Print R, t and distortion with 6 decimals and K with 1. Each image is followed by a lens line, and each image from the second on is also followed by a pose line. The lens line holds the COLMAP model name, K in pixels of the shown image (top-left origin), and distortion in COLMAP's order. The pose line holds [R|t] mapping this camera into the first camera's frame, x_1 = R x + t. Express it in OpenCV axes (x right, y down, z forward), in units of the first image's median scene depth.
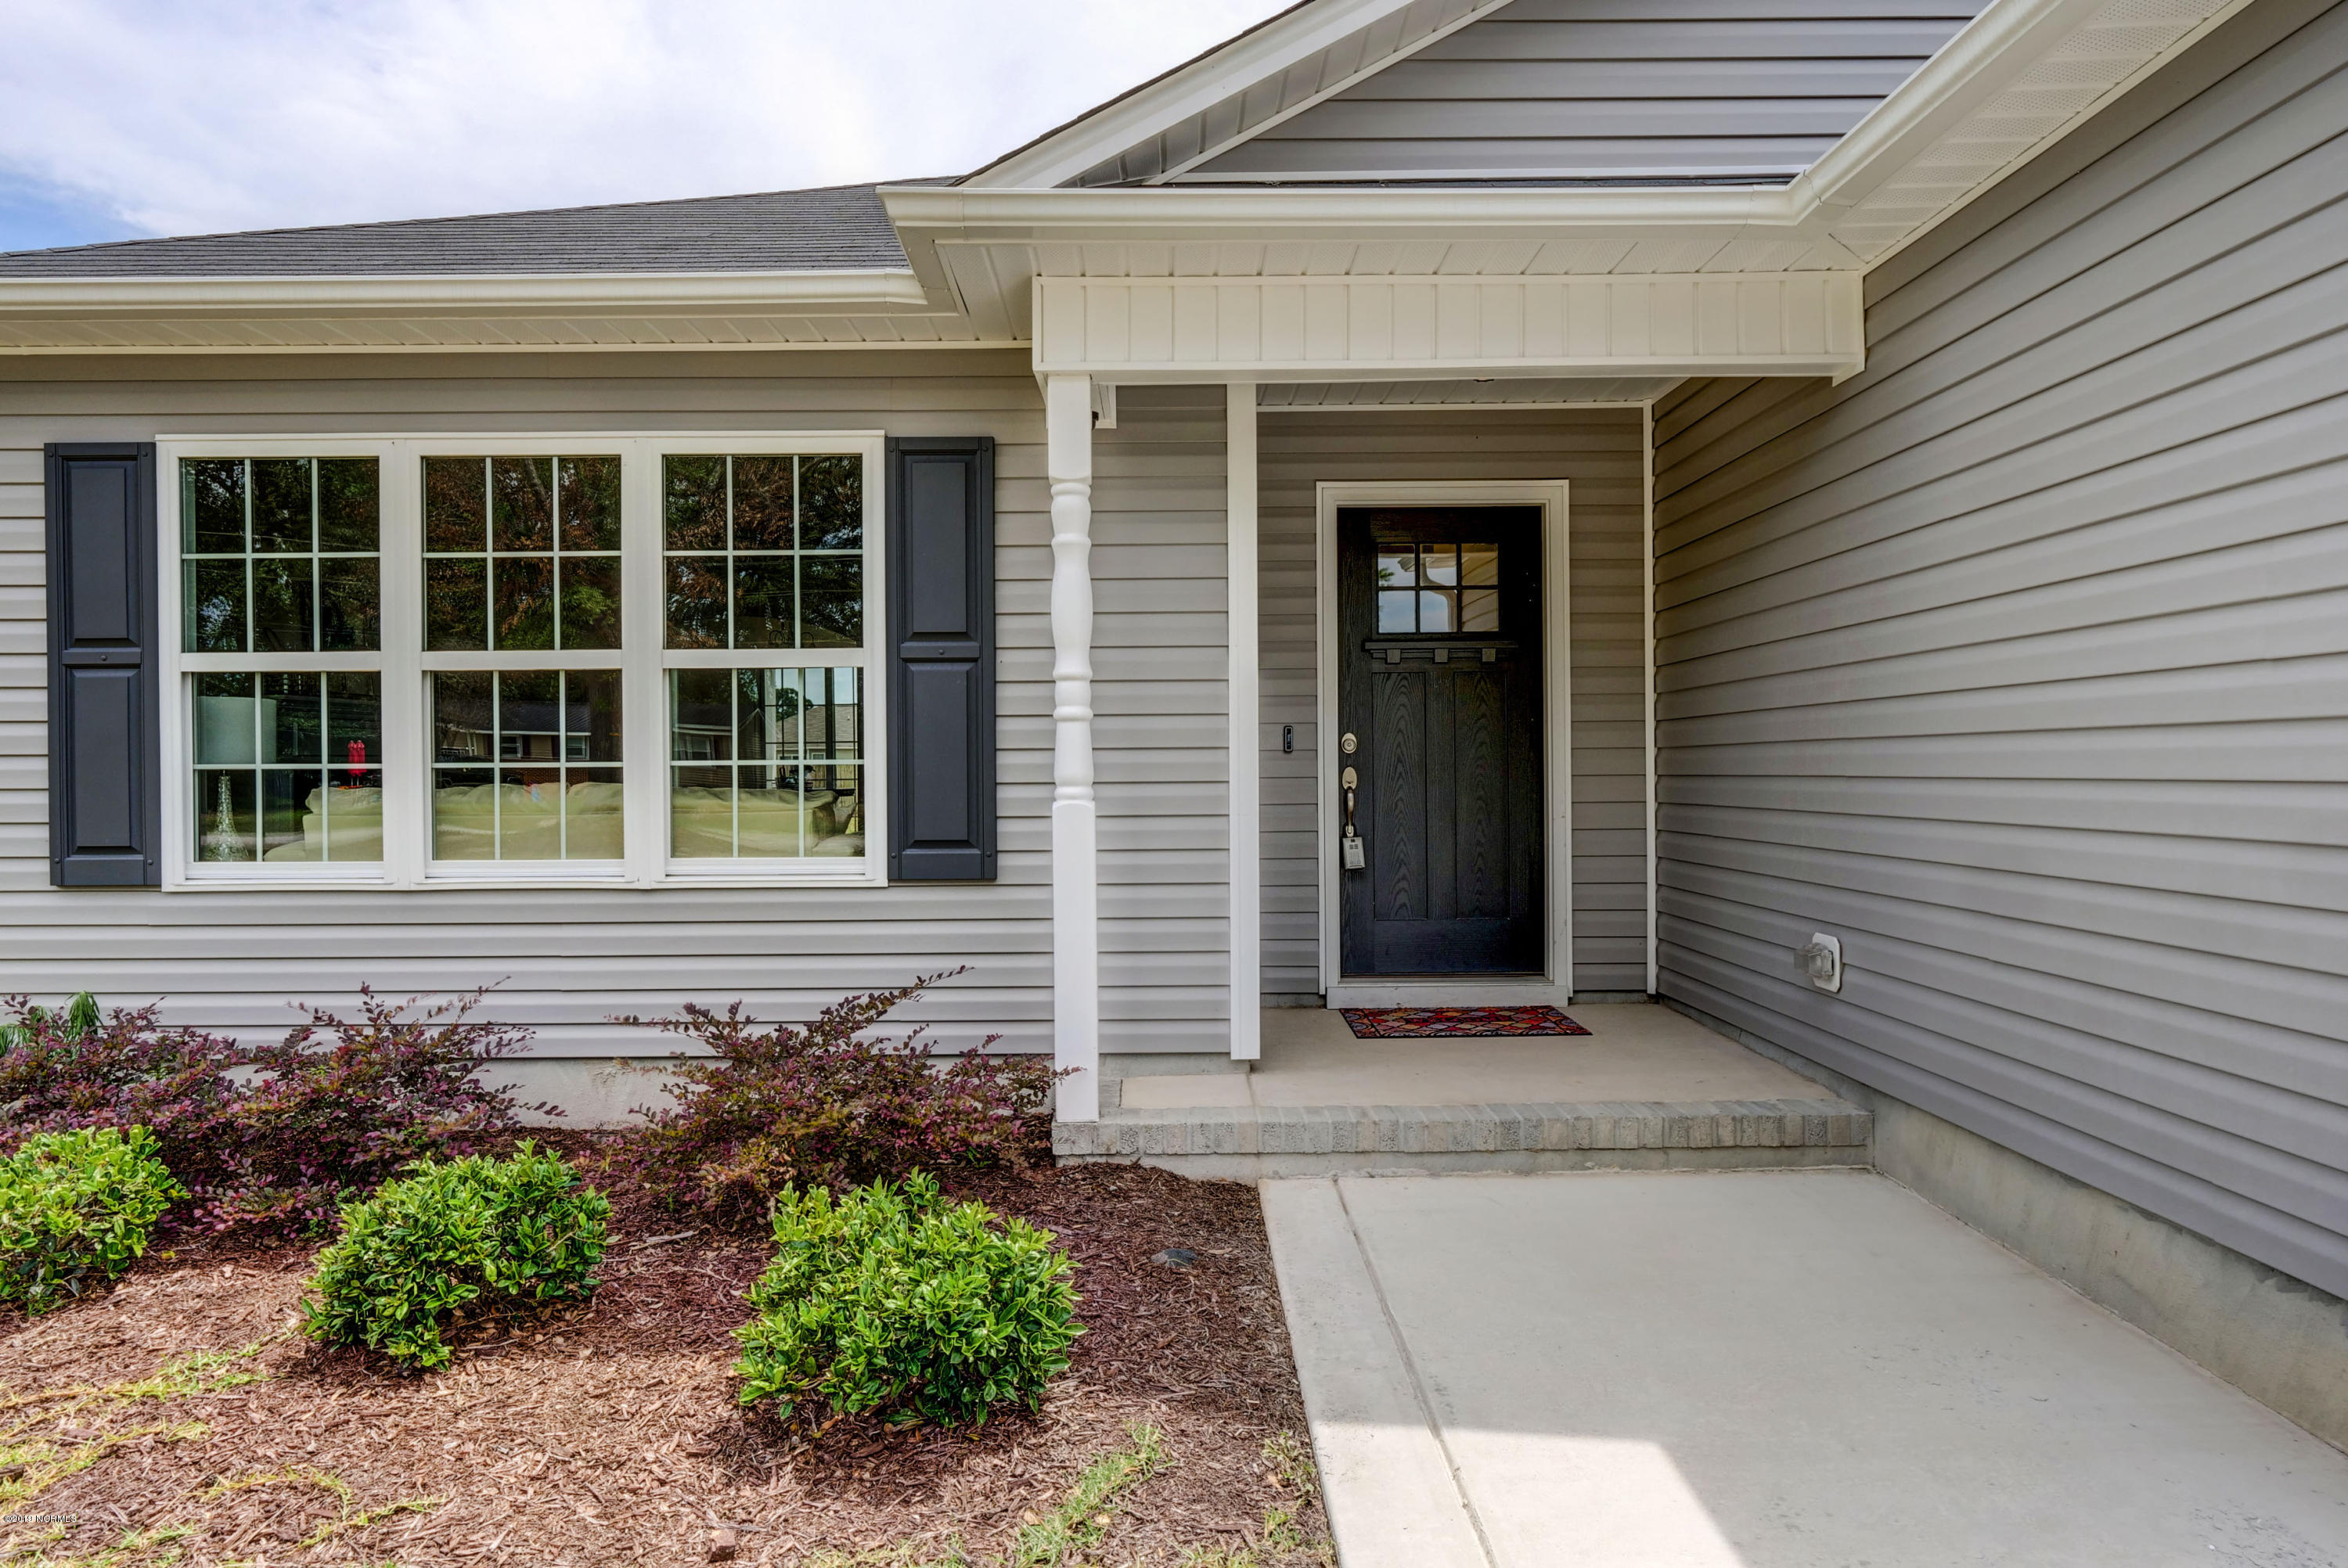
lens RADIAL K [[1352.3, 0, 1171.5], [0, 1352.3, 783.0], [0, 0, 1]] dist [0.000122, -0.000250]
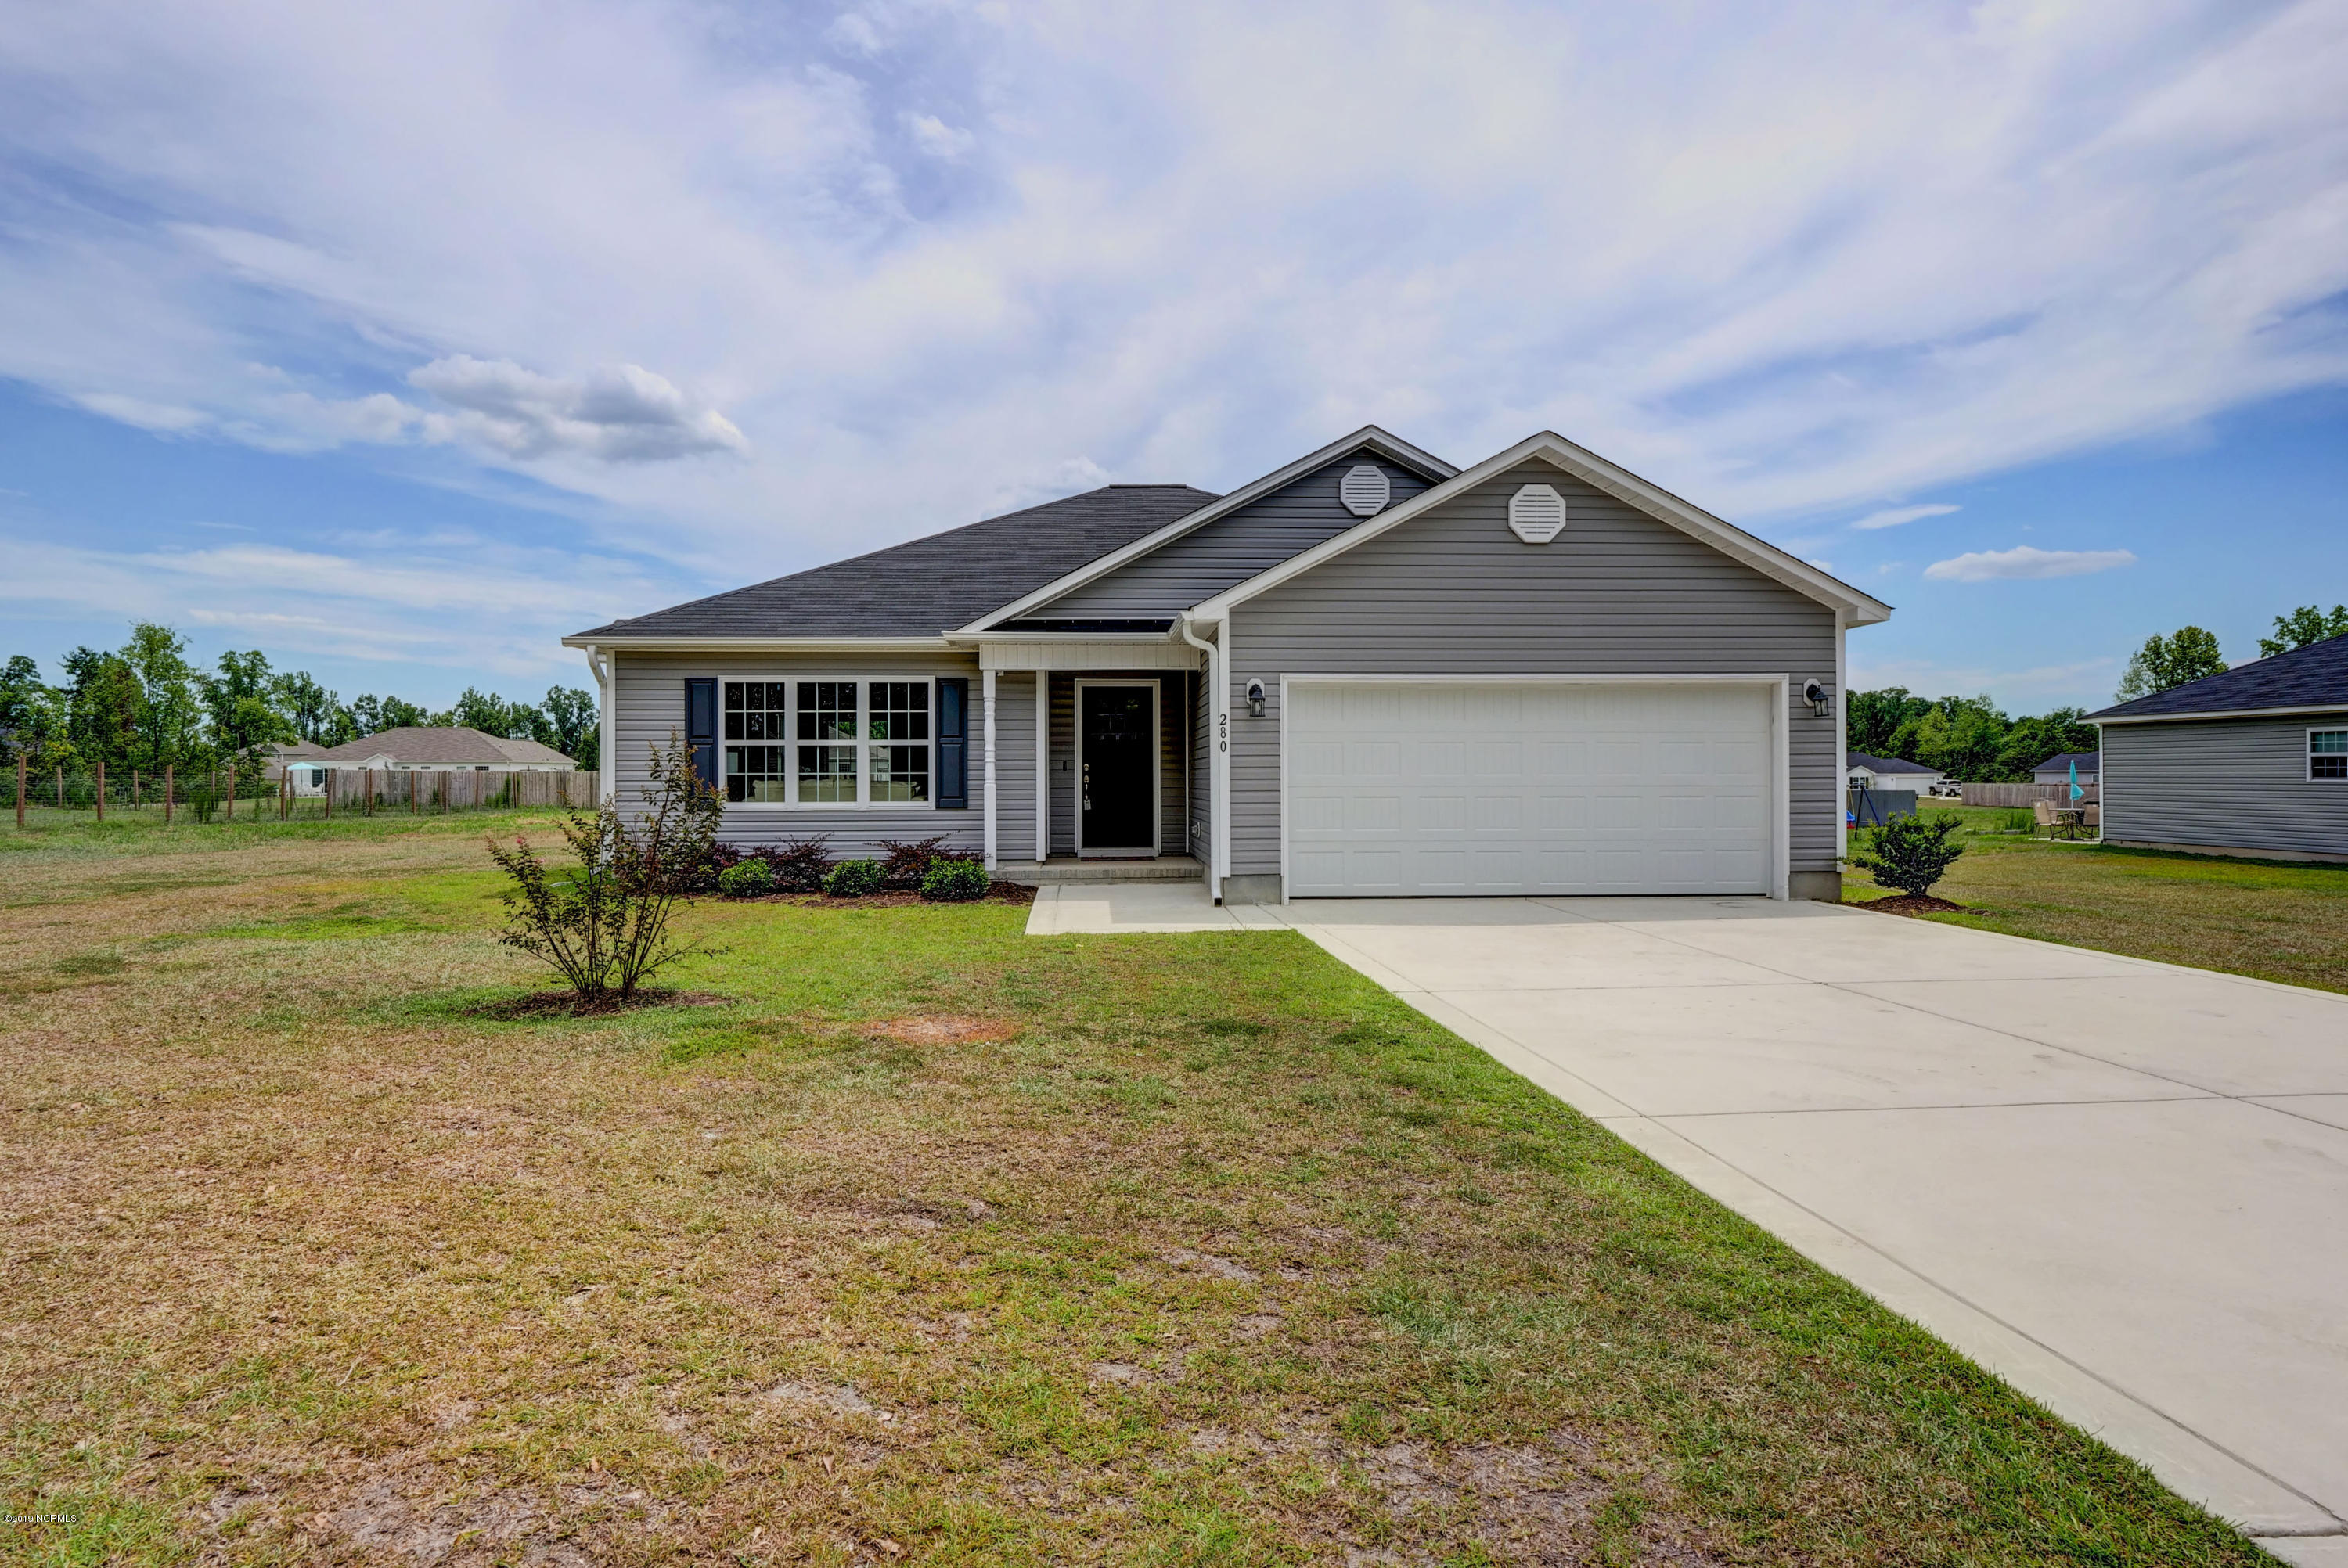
lens RADIAL K [[1352.3, 0, 1178.0], [0, 1352.3, 773.4], [0, 0, 1]] dist [0.000122, -0.000250]
pose [[0.998520, 0.006352, 0.054020, 0.214867], [-0.005836, 0.999936, -0.009703, 0.013413], [-0.054078, 0.009373, 0.998493, -2.427060]]
